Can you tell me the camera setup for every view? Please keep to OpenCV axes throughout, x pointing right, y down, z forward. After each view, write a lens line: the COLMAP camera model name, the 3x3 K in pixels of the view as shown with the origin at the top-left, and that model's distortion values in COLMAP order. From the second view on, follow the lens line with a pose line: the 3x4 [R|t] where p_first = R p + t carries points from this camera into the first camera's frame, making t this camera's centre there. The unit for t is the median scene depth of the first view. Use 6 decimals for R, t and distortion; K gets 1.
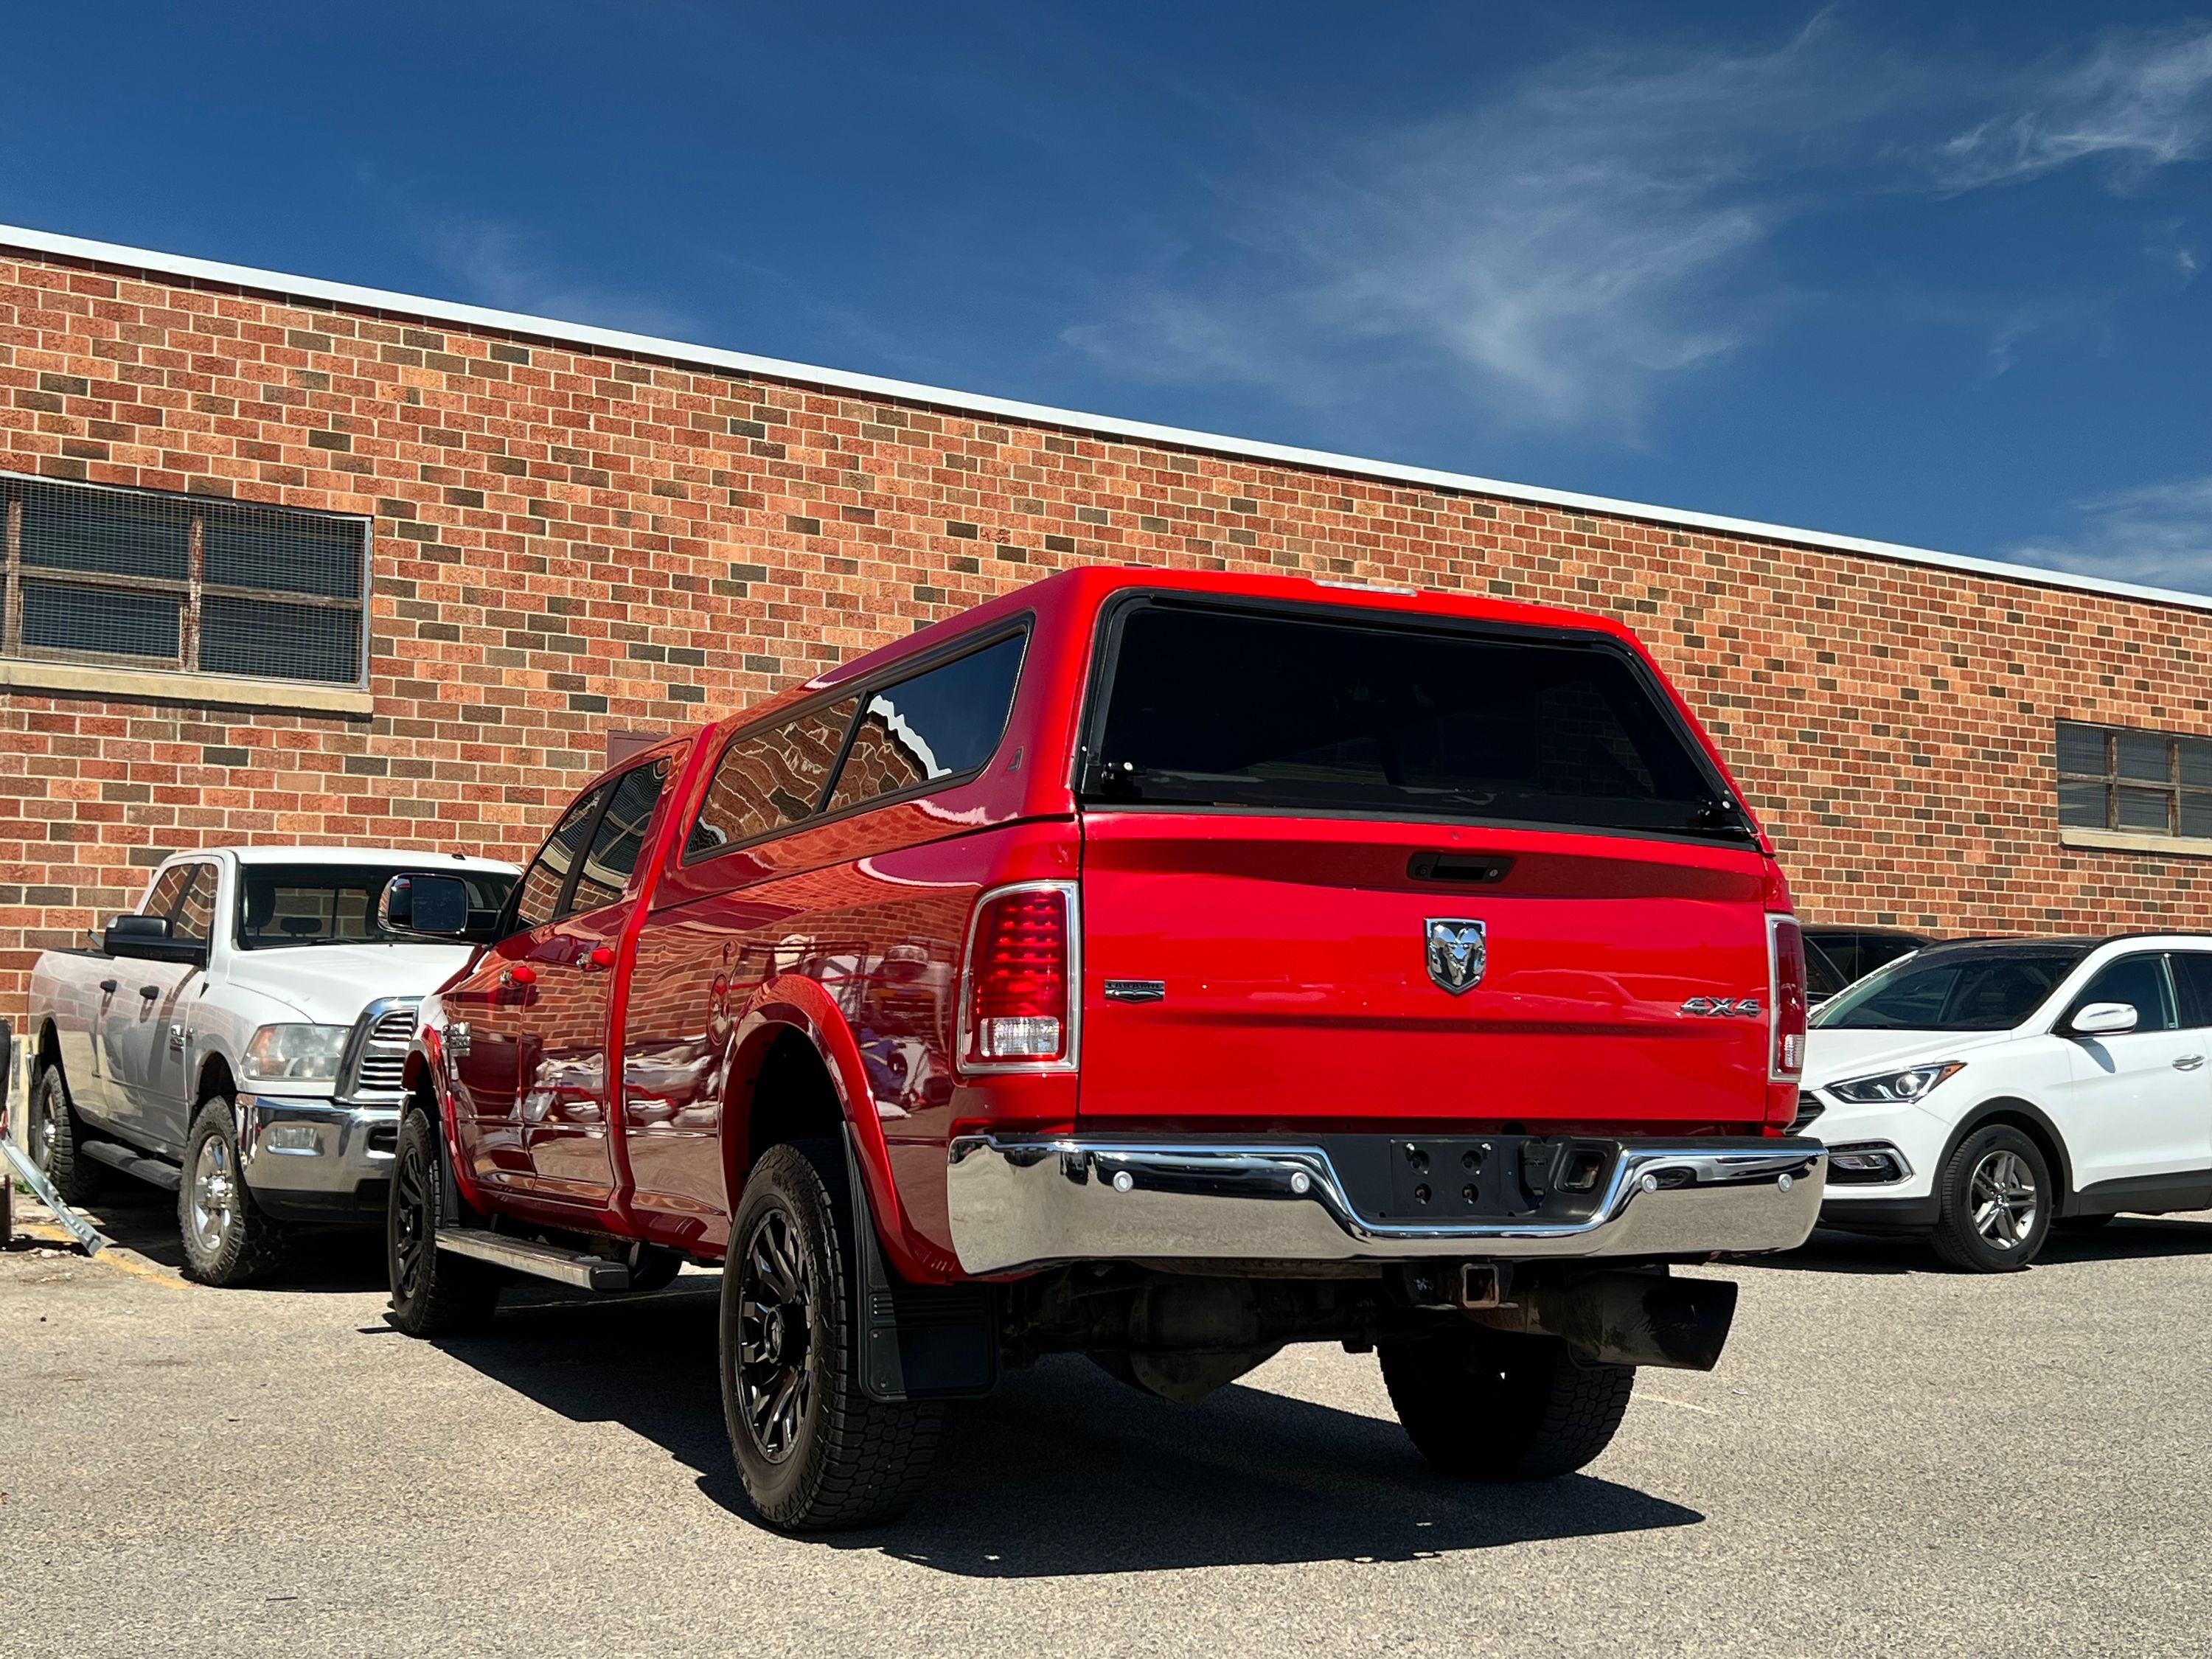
lens RADIAL K [[2592.0, 0, 1111.4], [0, 2592.0, 821.0], [0, 0, 1]] dist [0.202712, -0.593040]
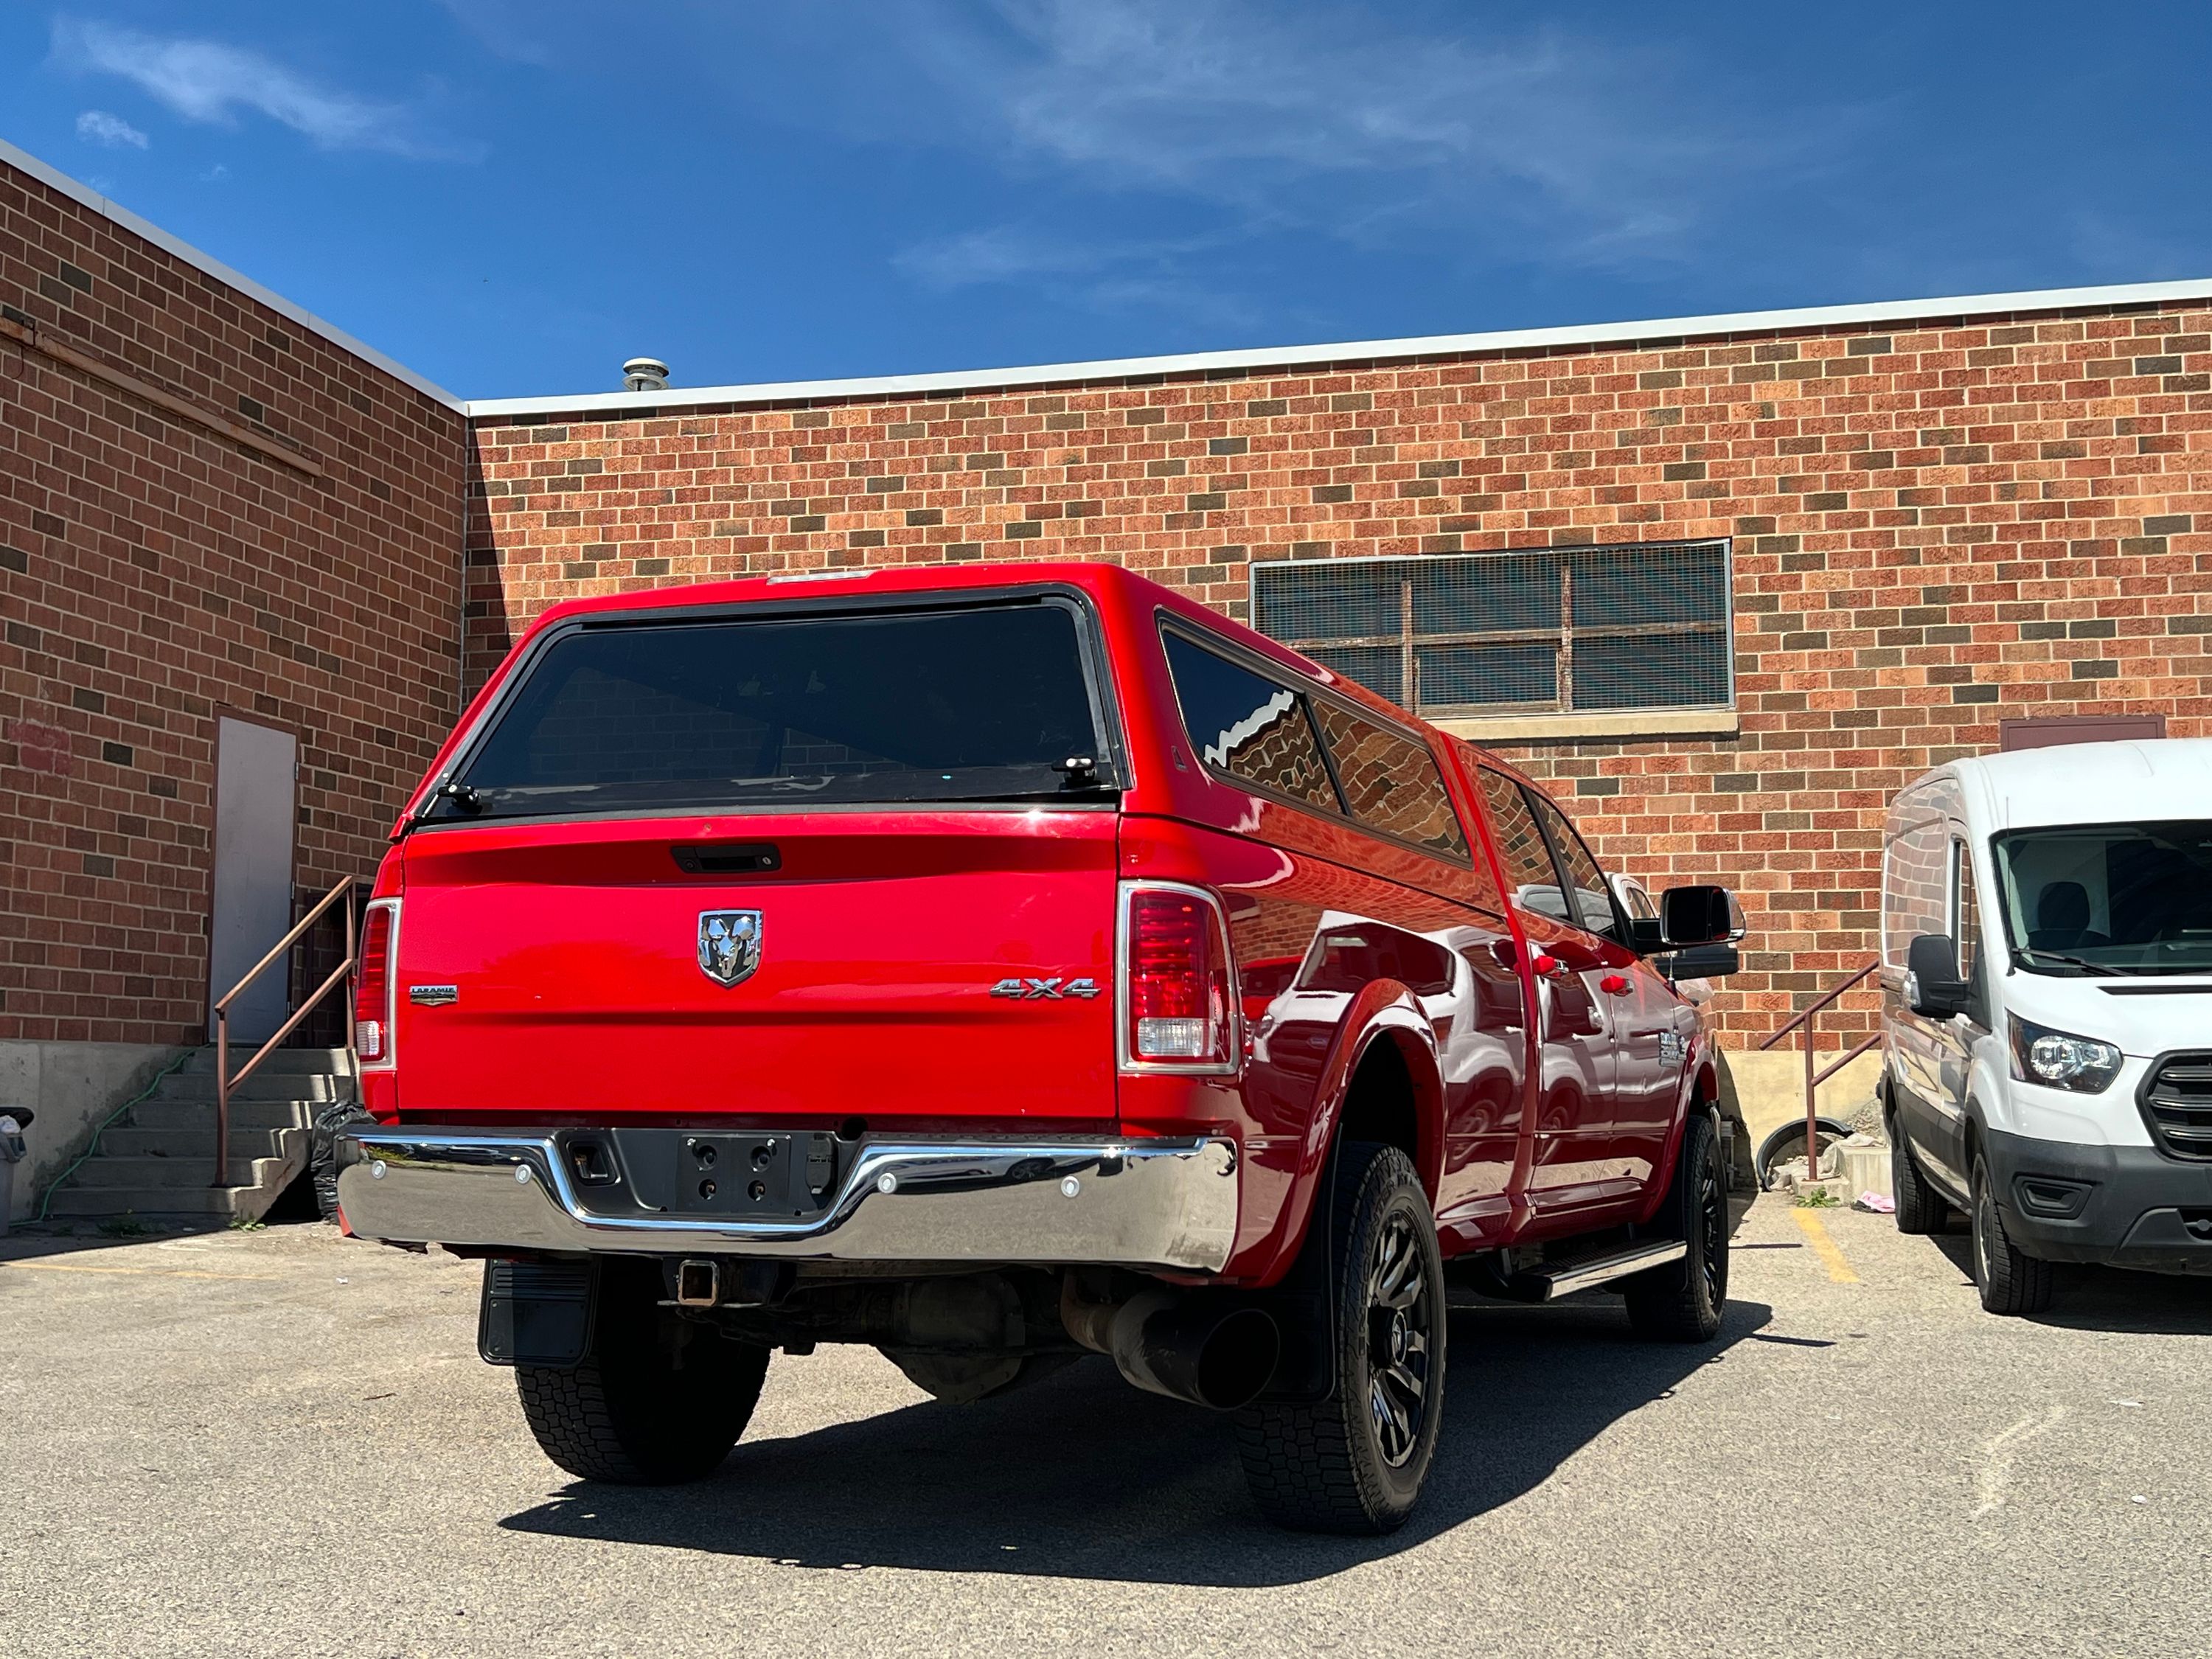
lens RADIAL K [[2592.0, 0, 1111.4], [0, 2592.0, 821.0], [0, 0, 1]] dist [0.202712, -0.593040]
pose [[0.681969, -0.079044, -0.727097, 0.281523], [0.073223, 0.996527, -0.039656, 0.015834], [0.727706, -0.026196, 0.685388, 0.127633]]
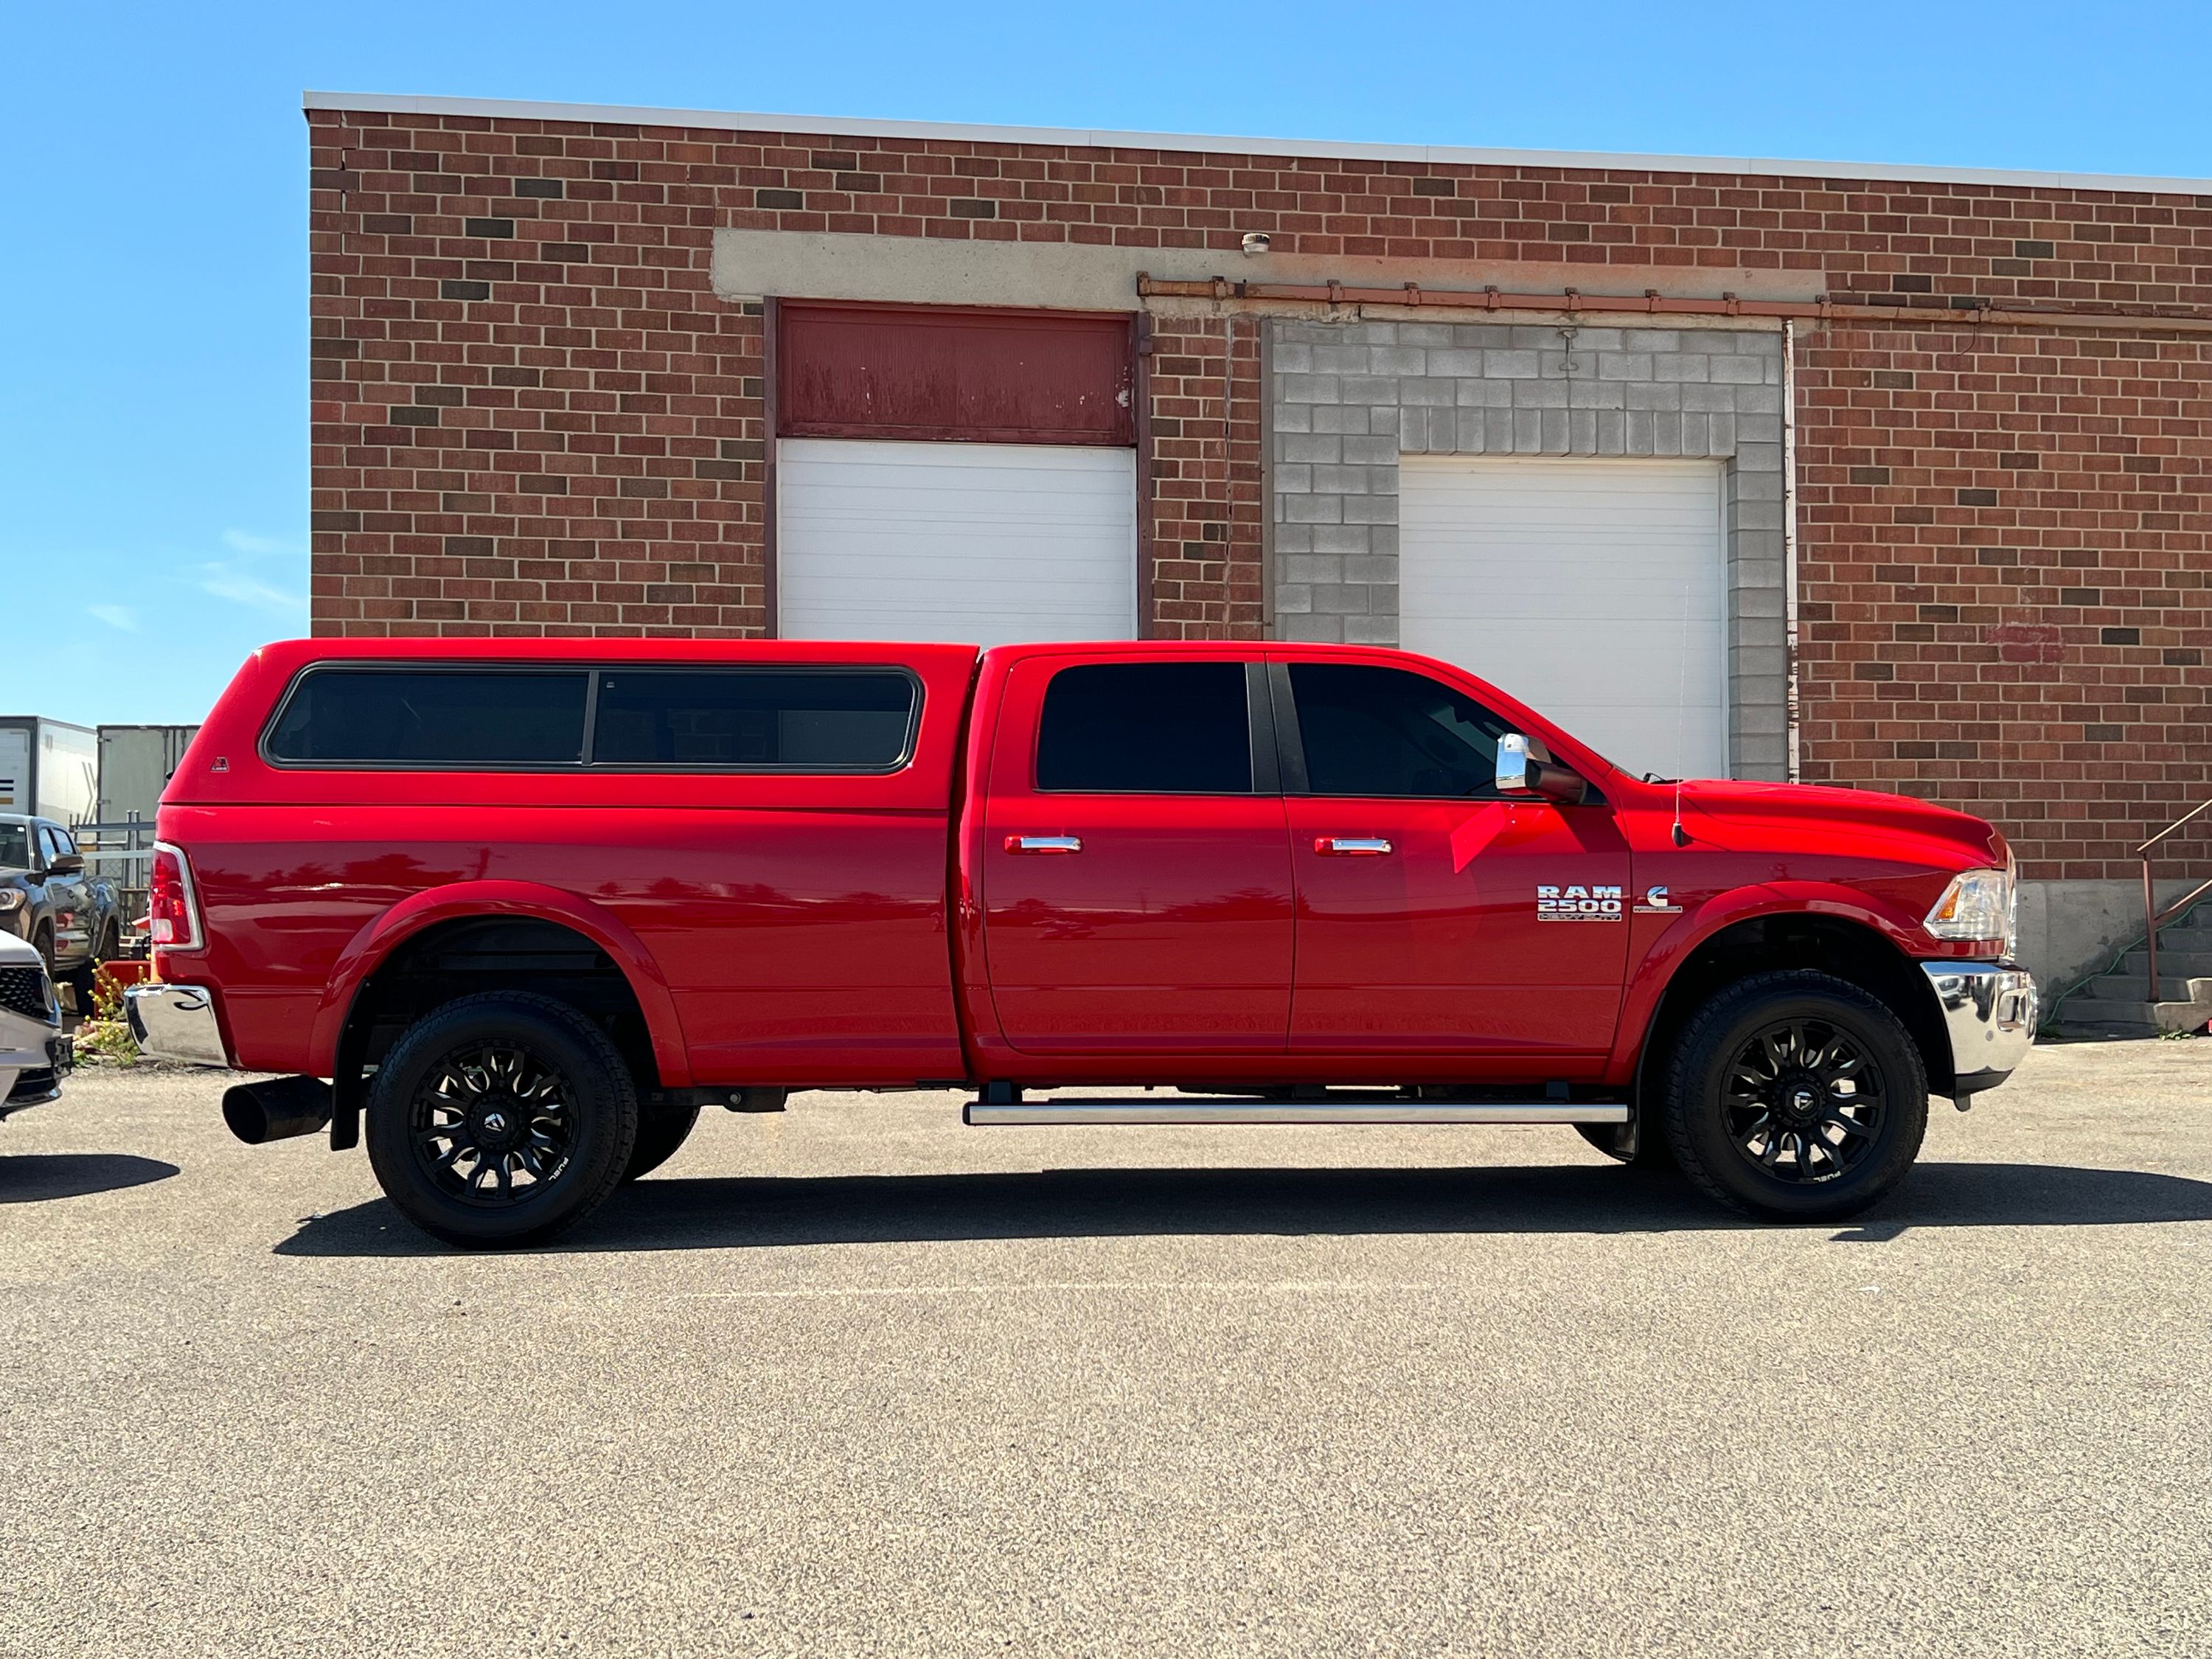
lens RADIAL K [[2559.2, 0, 1066.5], [0, 2559.2, 825.9], [0, 0, 1]] dist [0.177171, -0.384678]
pose [[-0.400907, -0.038870, -0.915294, 0.523470], [0.098953, 0.991417, -0.085445, 0.055318], [0.910759, -0.124827, -0.393620, 0.506925]]
